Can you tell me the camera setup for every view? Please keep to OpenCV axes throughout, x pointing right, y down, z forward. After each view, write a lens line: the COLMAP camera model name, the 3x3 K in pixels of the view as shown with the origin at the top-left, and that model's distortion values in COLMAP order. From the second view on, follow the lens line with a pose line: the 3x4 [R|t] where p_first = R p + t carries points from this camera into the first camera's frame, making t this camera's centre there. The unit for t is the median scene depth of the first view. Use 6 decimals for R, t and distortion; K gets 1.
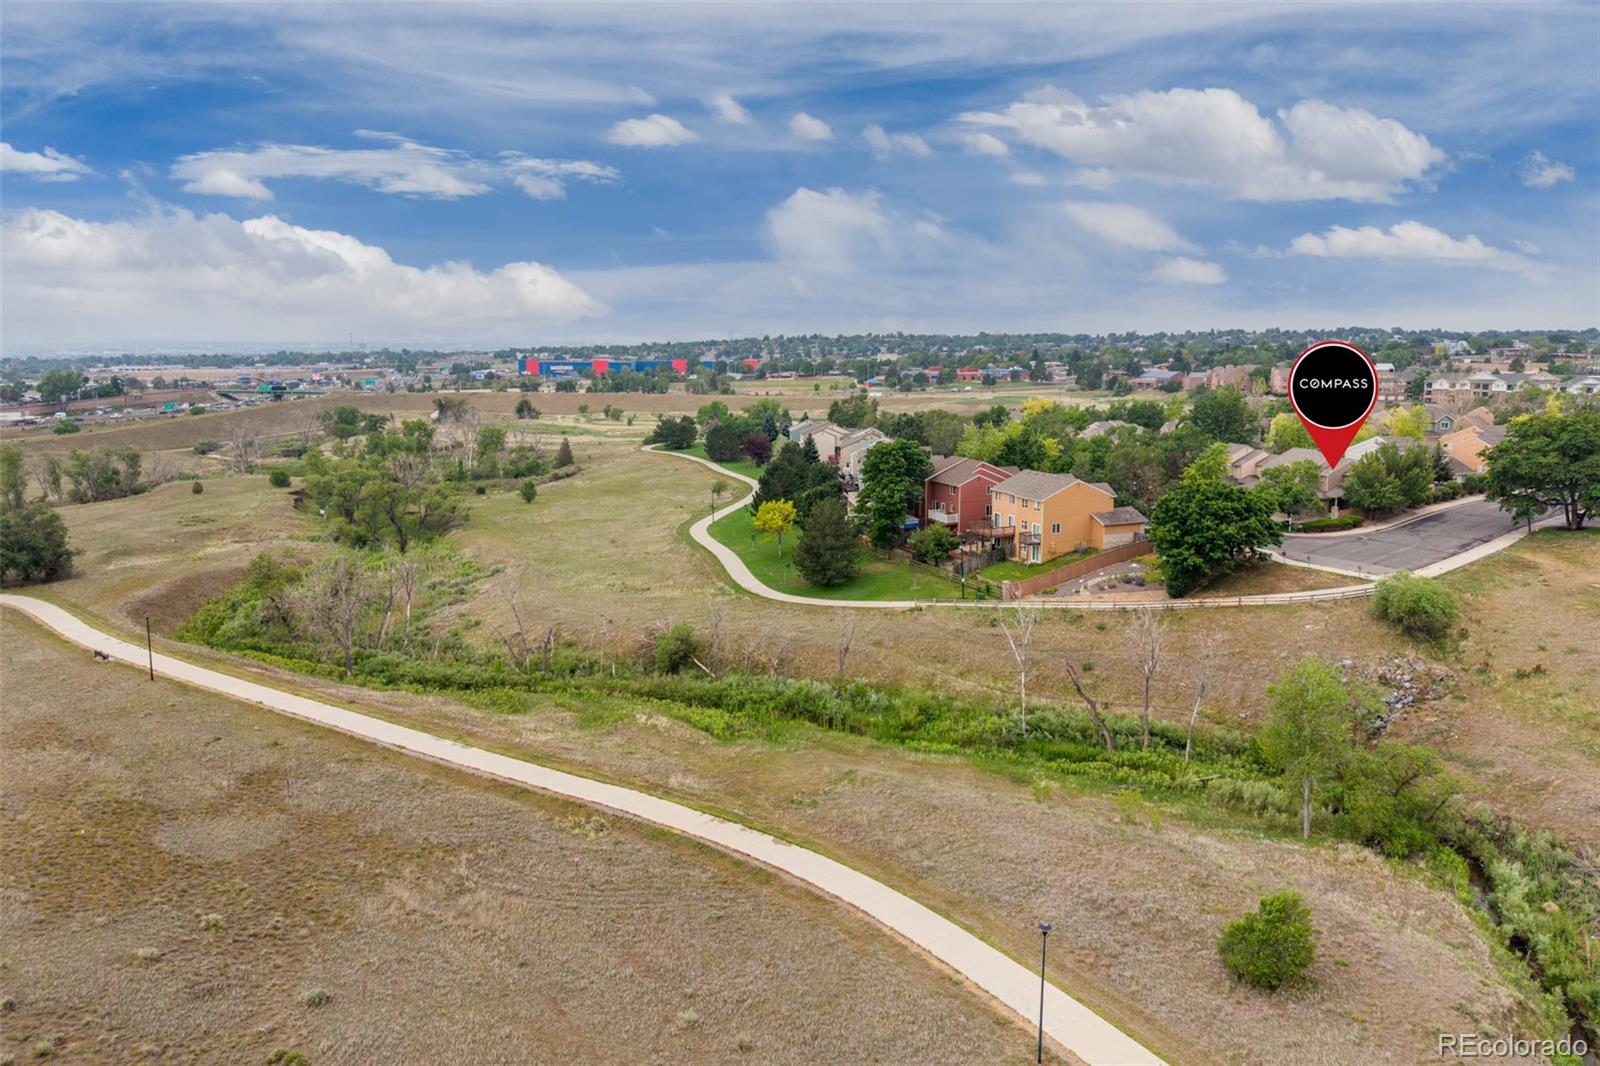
lens RADIAL K [[1084.1, 0, 800.0], [0, 1084.1, 533.0], [0, 0, 1]] dist [0.008111, -0.000079]
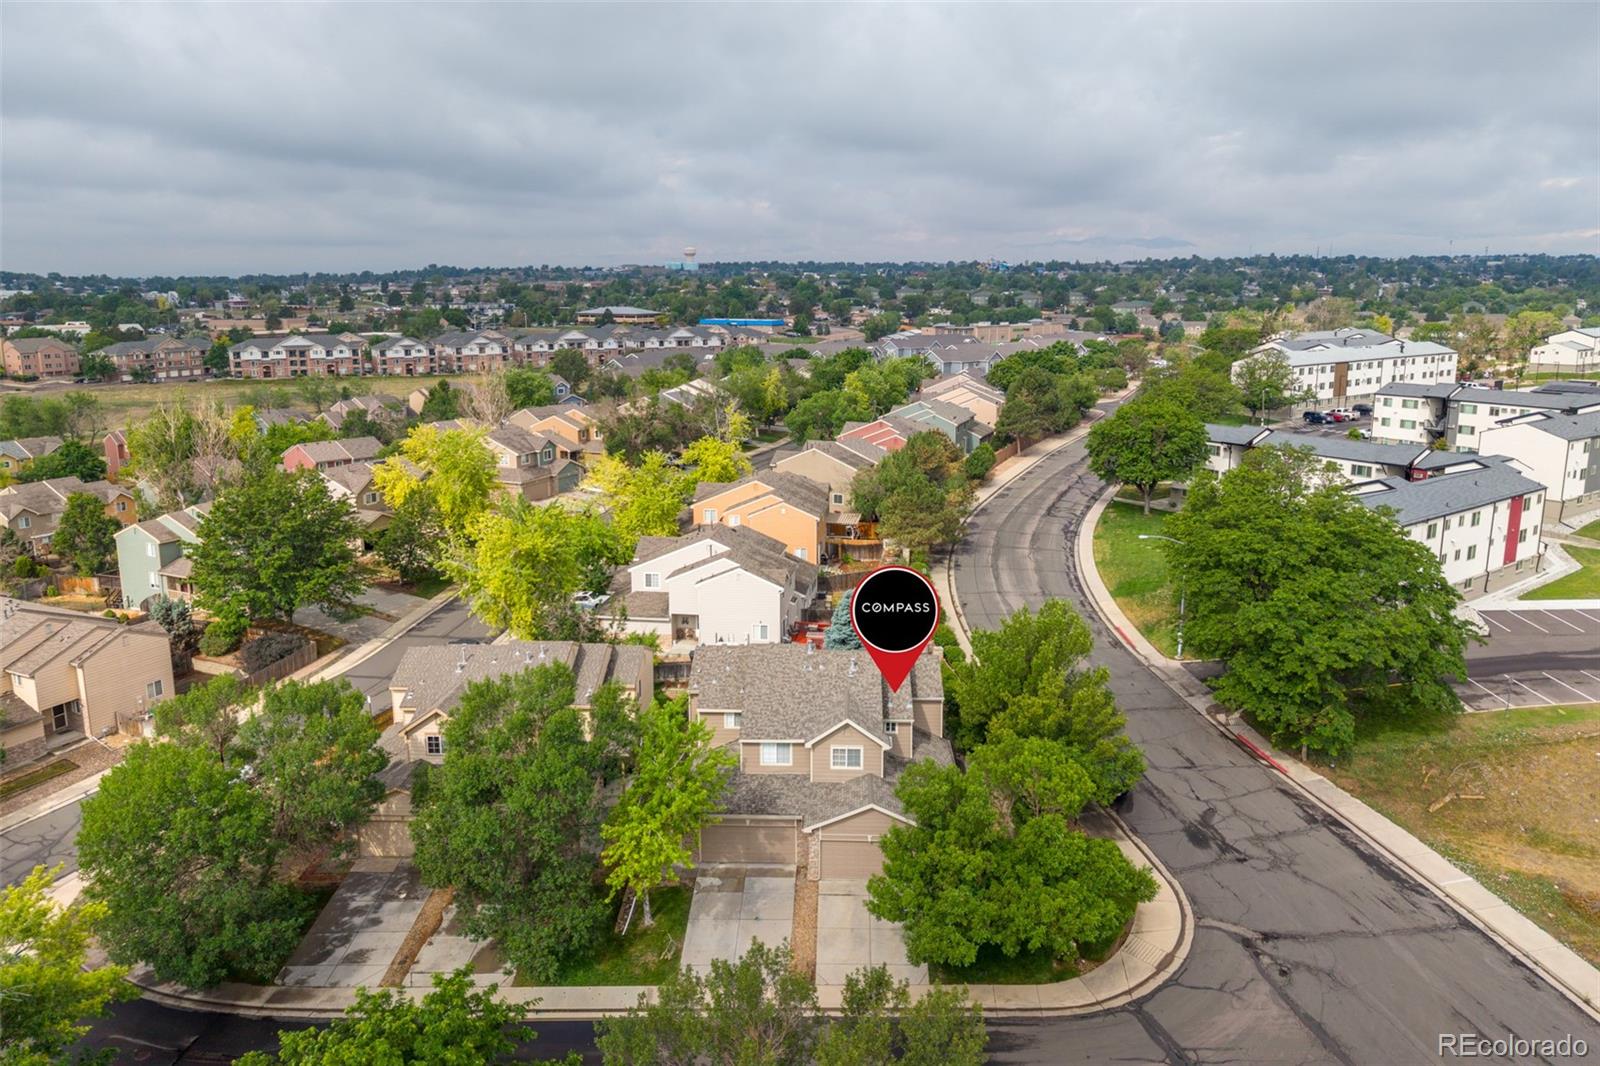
lens RADIAL K [[1084.1, 0, 800.0], [0, 1084.1, 533.0], [0, 0, 1]] dist [0.008111, -0.000079]
pose [[0.450671, -0.200415, 0.869902, 0.031658], [0.157605, 0.977028, 0.143445, -0.036540], [-0.878667, 0.072454, 0.471905, 0.173428]]
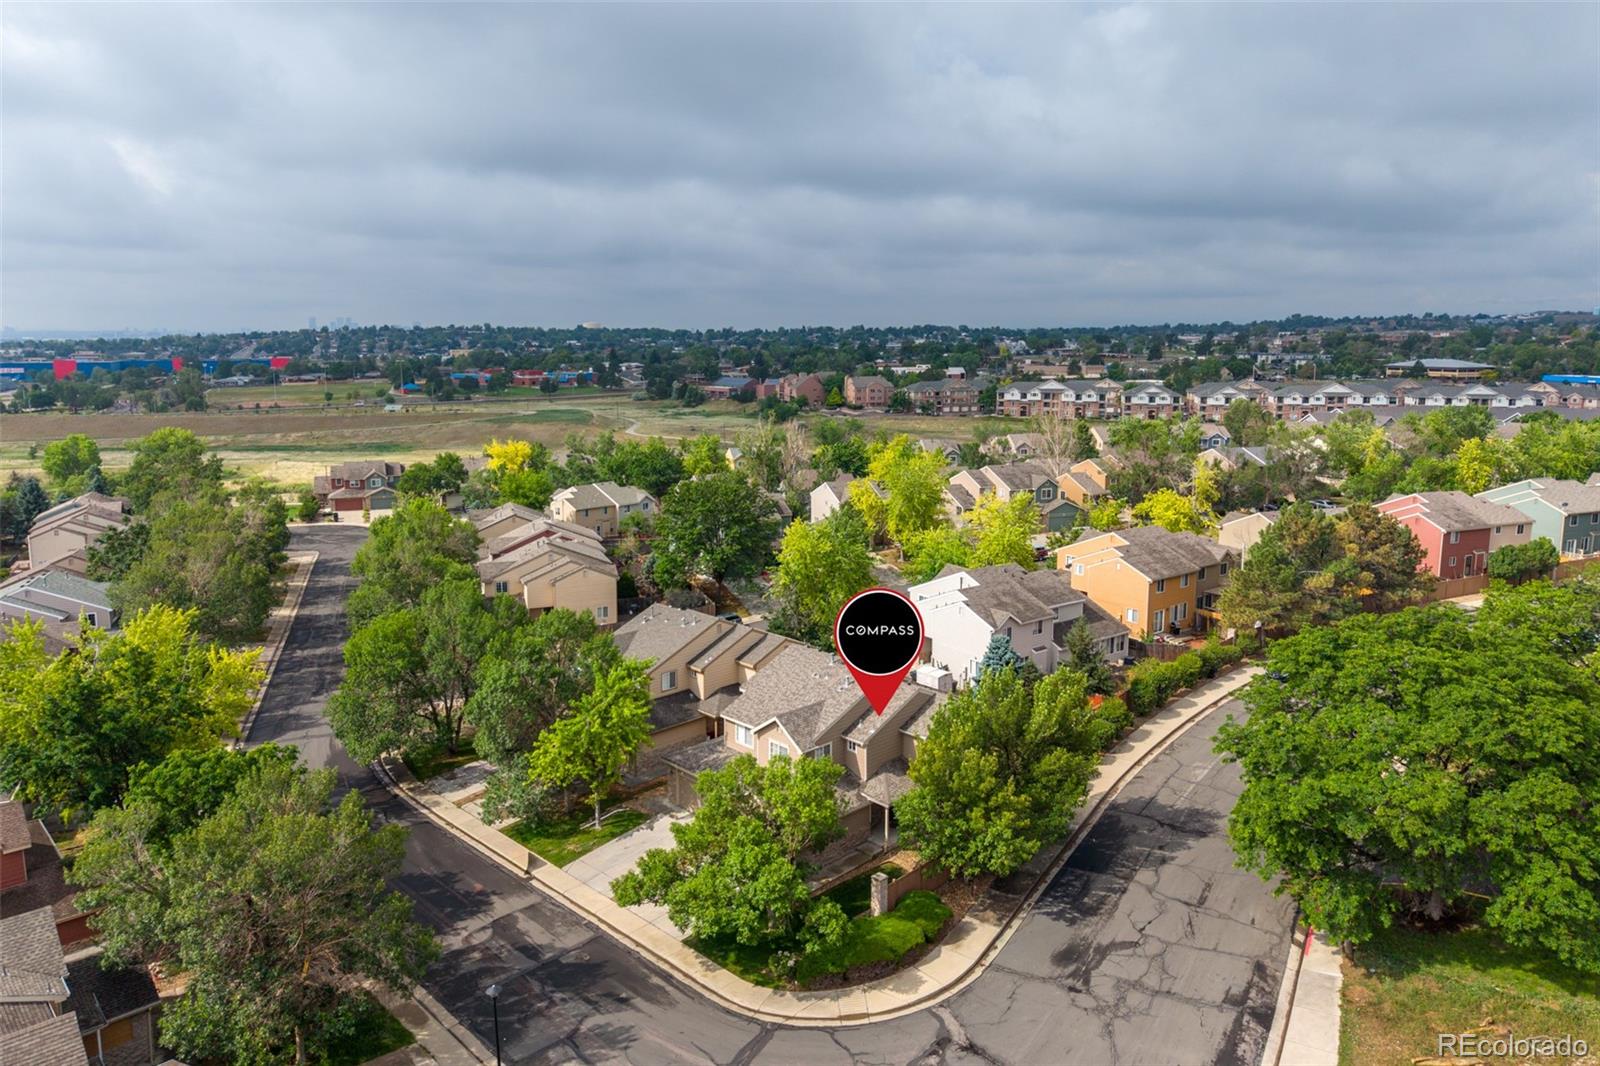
lens RADIAL K [[1059.1, 0, 800.0], [0, 1059.1, 533.0], [0, 0, 1]] dist [0.163613, -0.252358]
pose [[0.940483, -0.058182, 0.334825, 0.068418], [0.054963, 0.998306, 0.019089, -0.029121], [-0.335368, 0.000450, 0.942087, 0.129051]]
